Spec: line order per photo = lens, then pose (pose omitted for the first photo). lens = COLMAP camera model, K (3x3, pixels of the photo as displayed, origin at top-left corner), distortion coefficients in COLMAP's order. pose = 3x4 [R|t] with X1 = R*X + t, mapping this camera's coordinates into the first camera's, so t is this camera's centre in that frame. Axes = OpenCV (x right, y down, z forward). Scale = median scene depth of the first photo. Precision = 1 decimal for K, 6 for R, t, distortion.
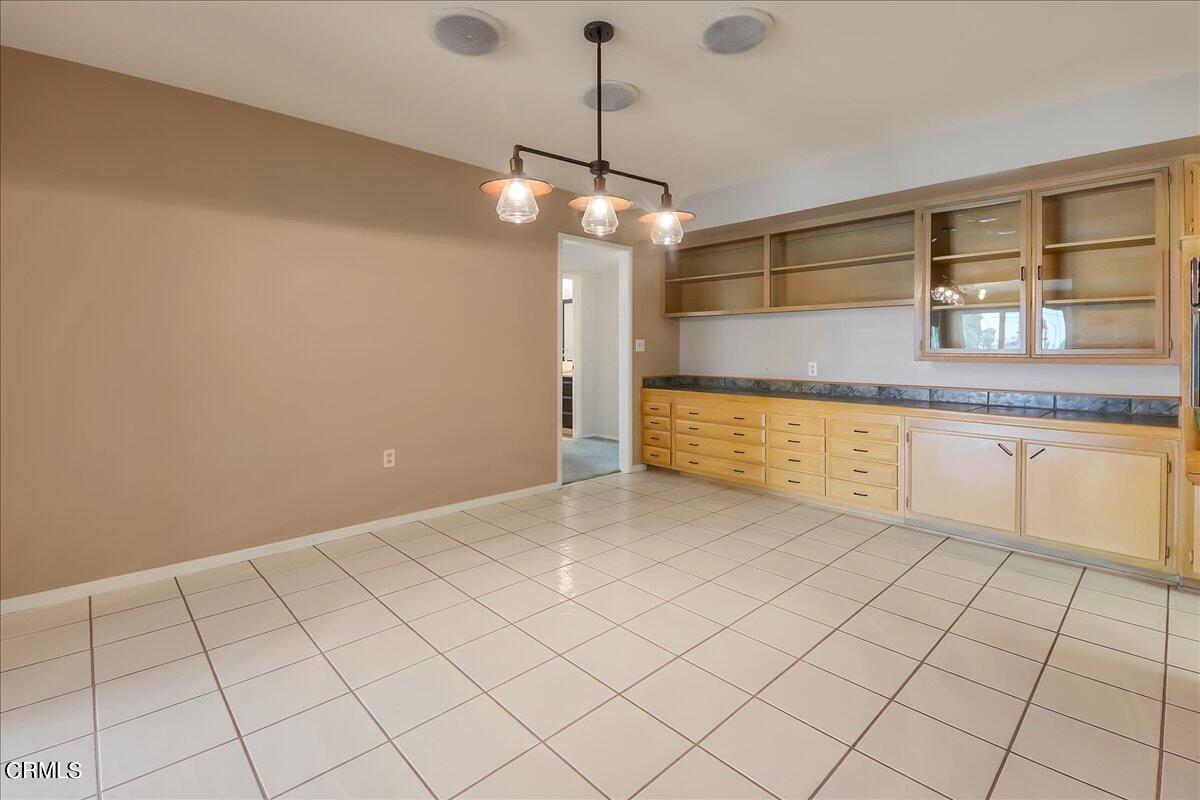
lens RADIAL K [[544.5, 0, 594.2], [0, 544.5, 351.6], [0, 0, 1]] dist [0.009037, -0.004748]
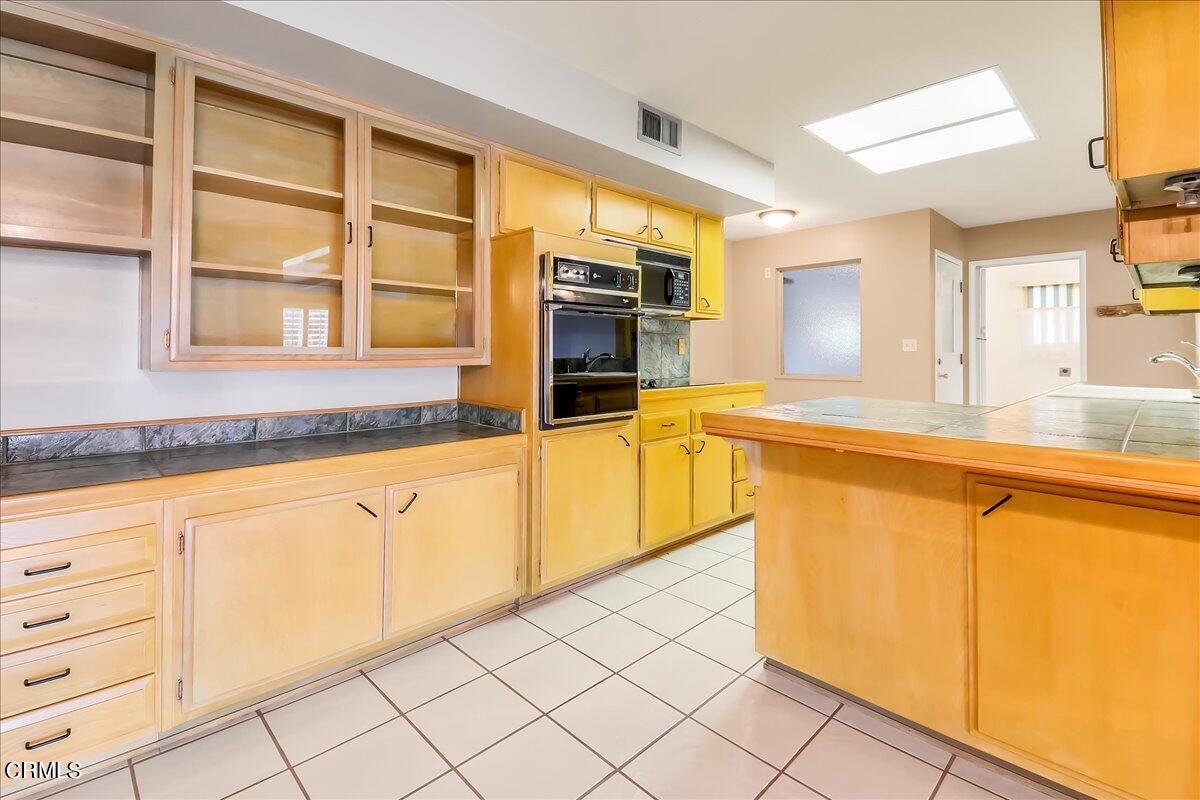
lens RADIAL K [[544.5, 0, 619.8], [0, 544.5, 339.8], [0, 0, 1]] dist [0.009037, -0.004748]
pose [[-0.058535, 0.014493, 0.998180, 0.082454], [-0.004197, 0.999882, -0.014764, -0.004790], [-0.998277, -0.005054, -0.058467, 0.541946]]
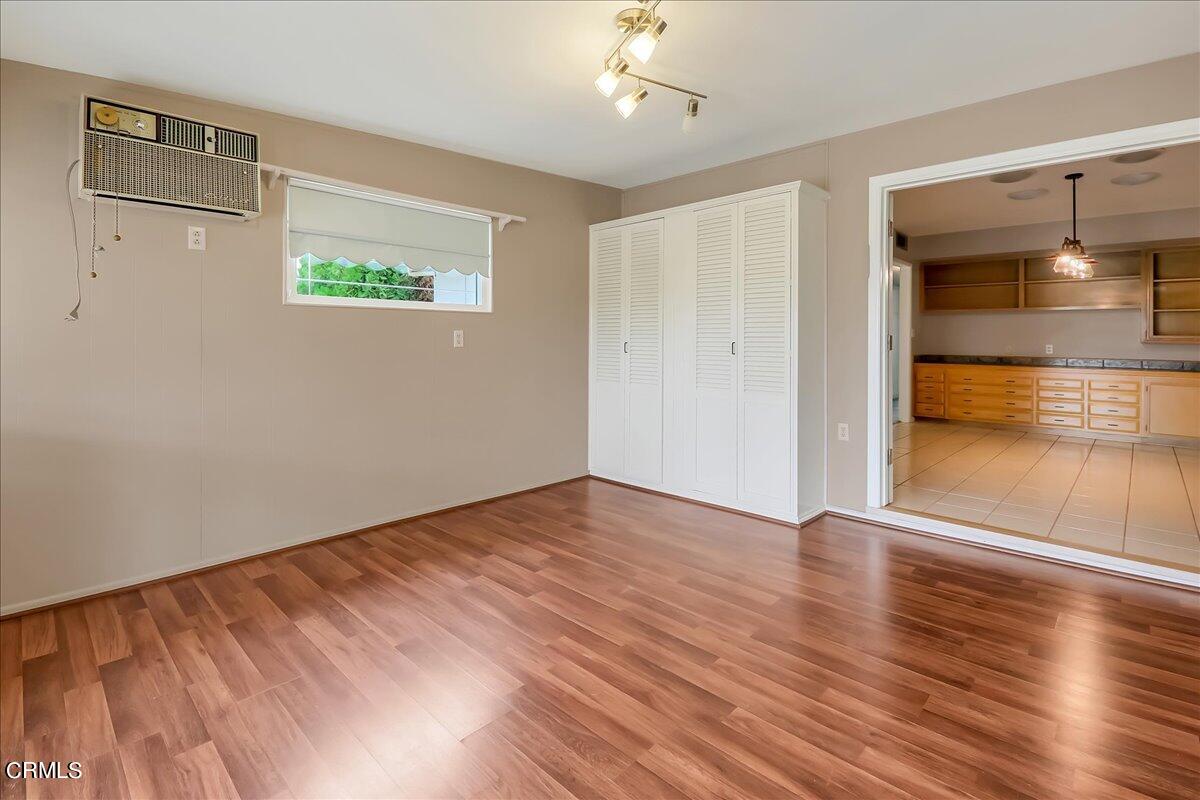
lens RADIAL K [[544.5, 0, 622.9], [0, 544.5, 343.7], [0, 0, 1]] dist [0.009037, -0.004748]
pose [[0.997319, 0.001106, 0.073164, -0.937888], [-0.001770, 0.999958, 0.009015, 0.005116], [-0.073151, -0.009120, 0.997279, -0.446048]]
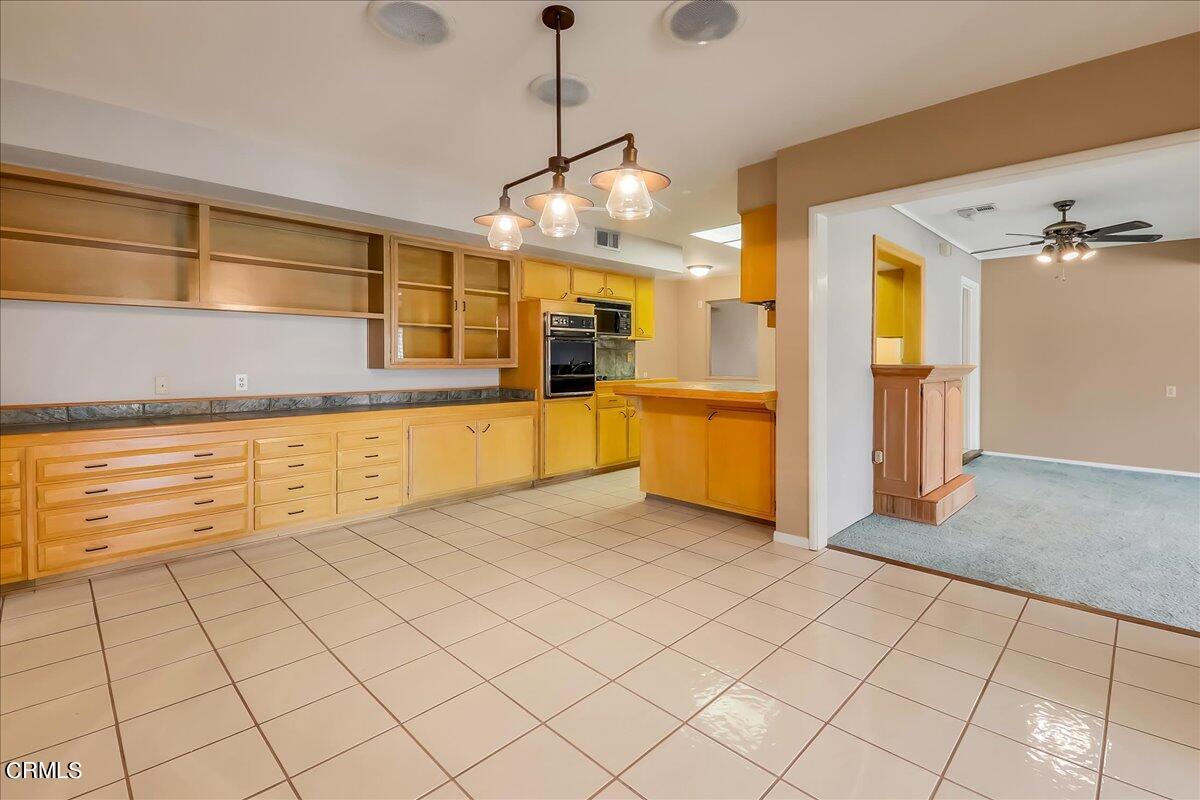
lens RADIAL K [[544.5, 0, 616.5], [0, 544.5, 357.9], [0, 0, 1]] dist [0.009037, -0.004748]
pose [[-0.061898, -0.002560, 0.998079, -0.494857], [-0.000774, 0.999997, 0.002517, -0.008418], [-0.998082, -0.000617, -0.061900, 0.510125]]
